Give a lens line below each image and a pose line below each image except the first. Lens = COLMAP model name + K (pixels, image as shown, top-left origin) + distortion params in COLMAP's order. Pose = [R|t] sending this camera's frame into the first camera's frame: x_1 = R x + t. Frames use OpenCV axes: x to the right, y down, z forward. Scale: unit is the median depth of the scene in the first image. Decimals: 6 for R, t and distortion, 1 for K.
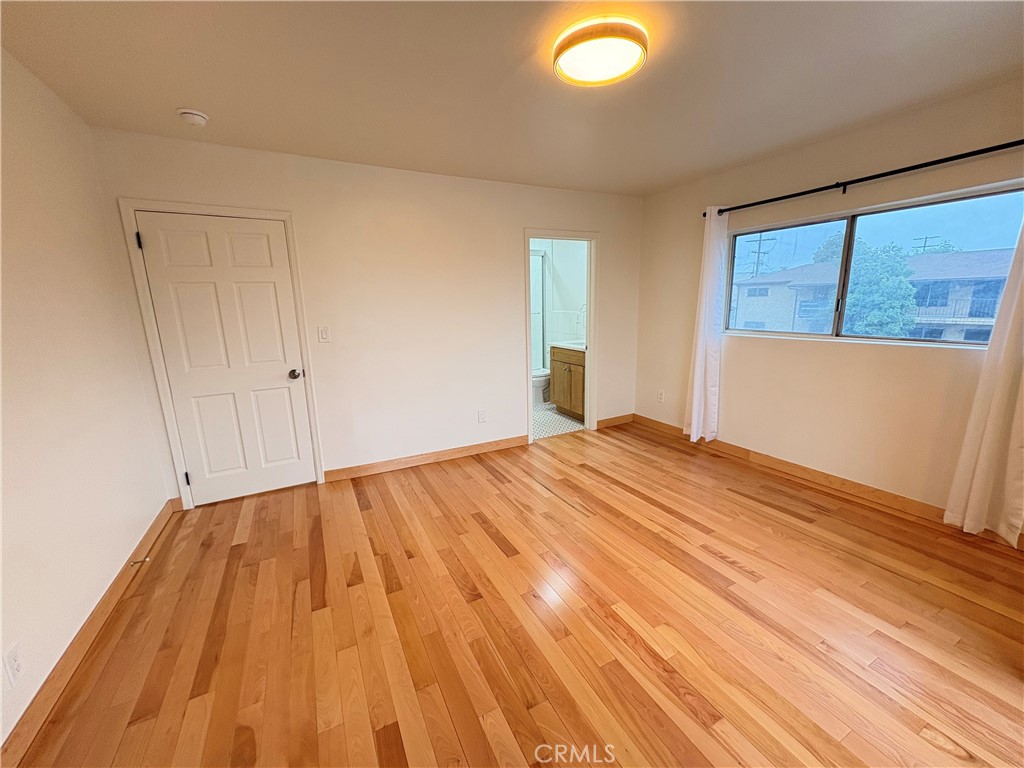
lens RADIAL K [[406.0, 0, 513.5], [0, 406.0, 384.3], [0, 0, 1]] dist [0.002630, 0.000339]
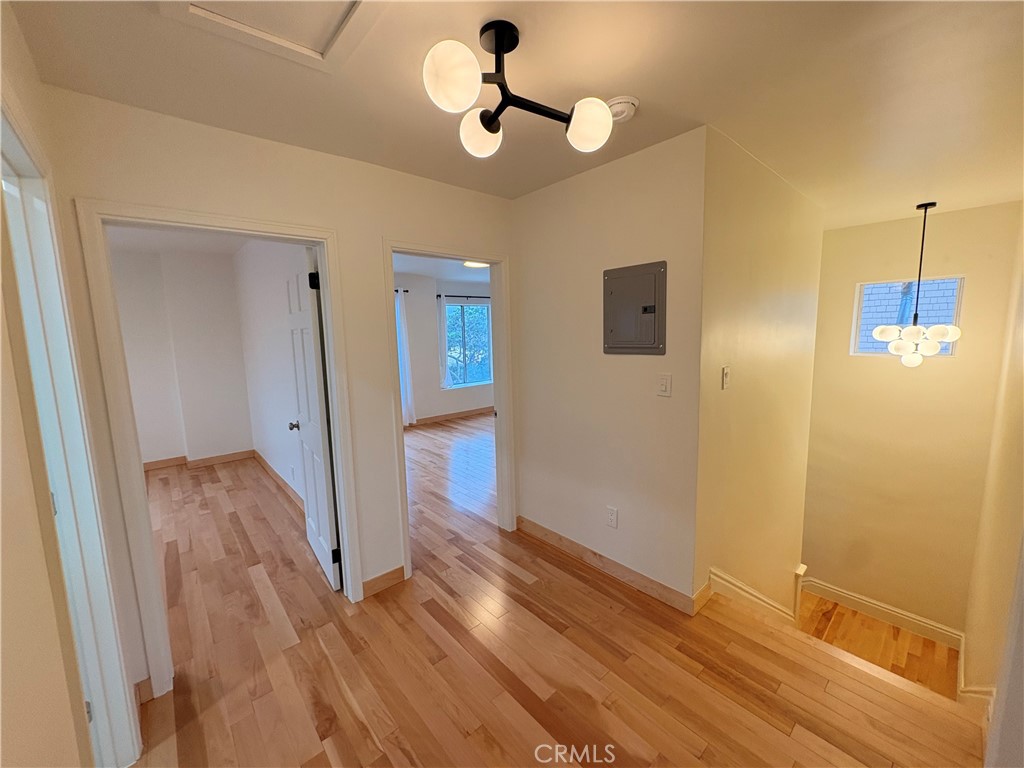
lens RADIAL K [[406.0, 0, 513.5], [0, 406.0, 384.3], [0, 0, 1]] dist [0.002630, 0.000339]
pose [[-0.969023, 0.076251, -0.234905, -0.942005], [-0.007062, 0.942201, 0.334973, -0.372119], [0.246870, 0.326256, -0.912476, 1.680510]]
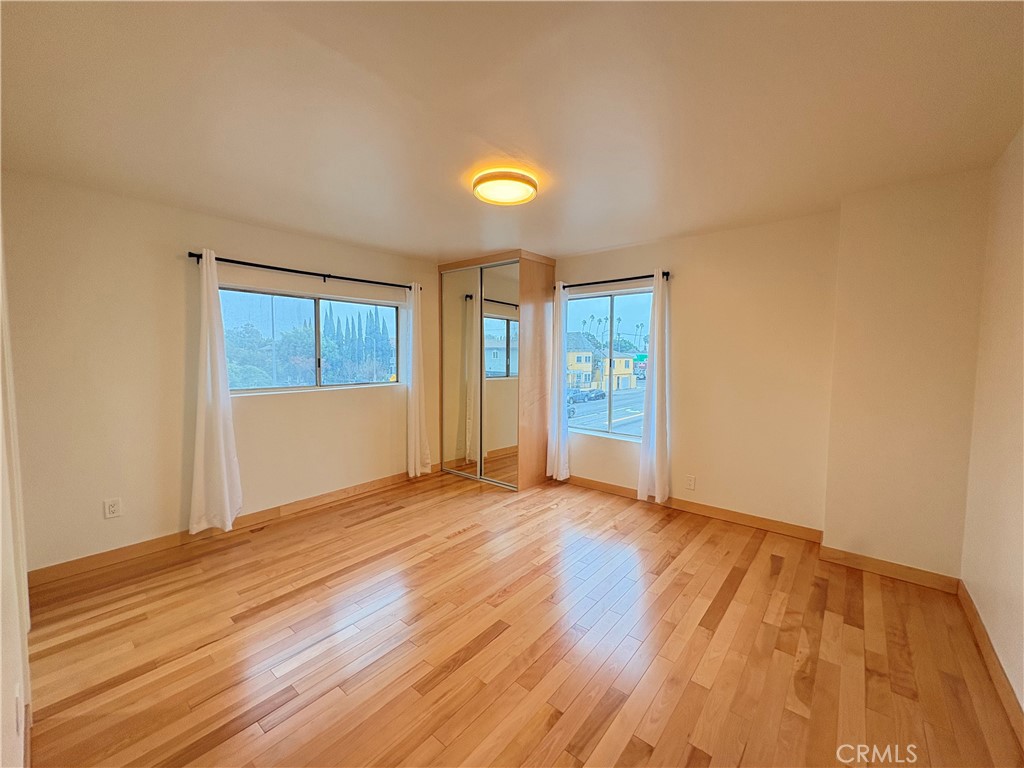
lens RADIAL K [[406.0, 0, 513.5], [0, 406.0, 384.3], [0, 0, 1]] dist [0.002630, 0.000339]
pose [[-0.377242, -0.043086, 0.925112, -0.655396], [0.191185, 0.973777, 0.123314, -0.171524], [-0.906166, 0.223387, -0.359112, 0.929886]]
